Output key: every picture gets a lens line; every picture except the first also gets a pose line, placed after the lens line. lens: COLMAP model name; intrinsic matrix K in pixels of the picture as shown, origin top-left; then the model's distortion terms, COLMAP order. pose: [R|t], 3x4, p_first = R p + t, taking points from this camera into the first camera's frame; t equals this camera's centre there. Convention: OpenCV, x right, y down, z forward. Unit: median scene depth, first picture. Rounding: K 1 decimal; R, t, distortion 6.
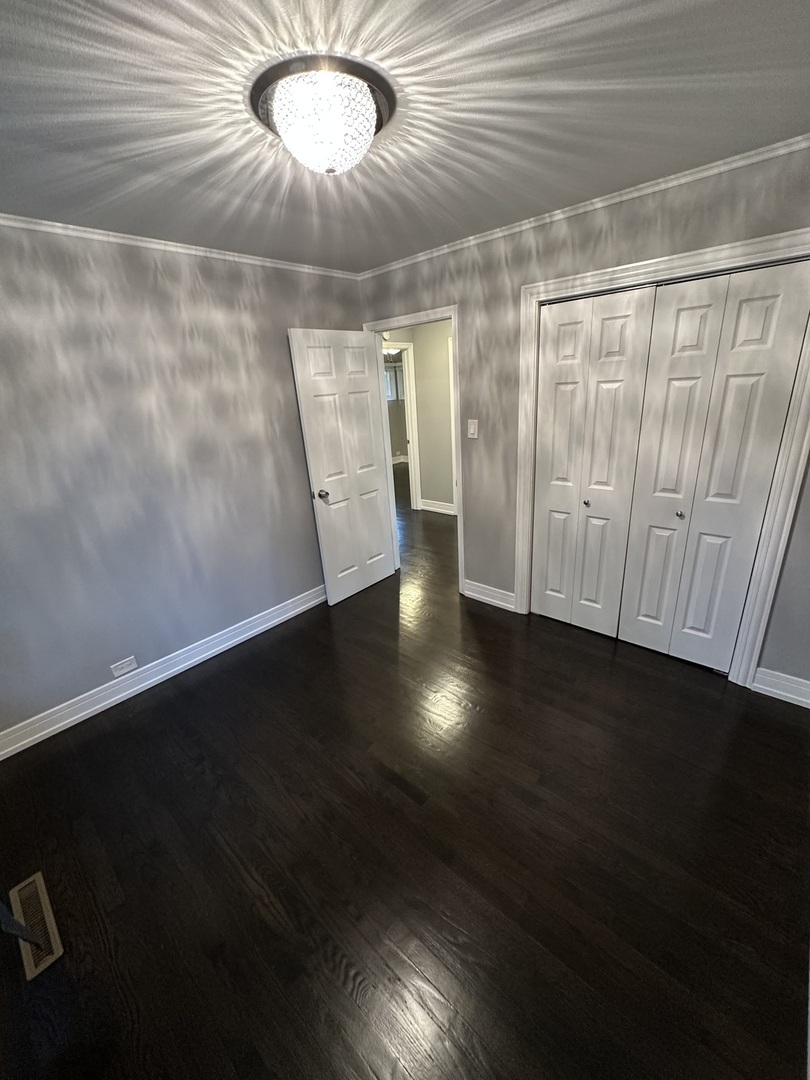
lens RADIAL K [[429.8, 0, 406.0], [0, 429.8, 540.1], [0, 0, 1]] dist [-0.003504, 0.000547]
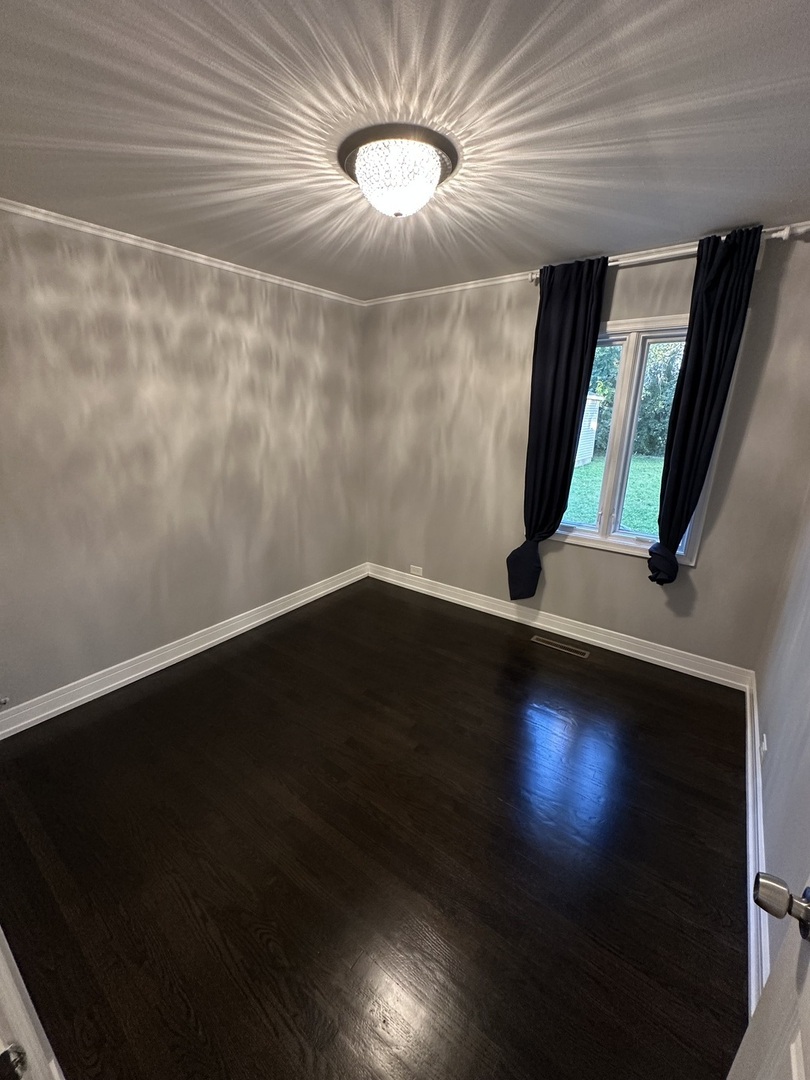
lens RADIAL K [[429.8, 0, 406.0], [0, 429.8, 540.1], [0, 0, 1]] dist [-0.003504, 0.000547]
pose [[-0.994323, 0.082960, -0.066623, -0.043108], [0.024906, 0.790234, 0.612299, -0.884495], [0.103444, 0.607164, -0.787814, 2.510164]]
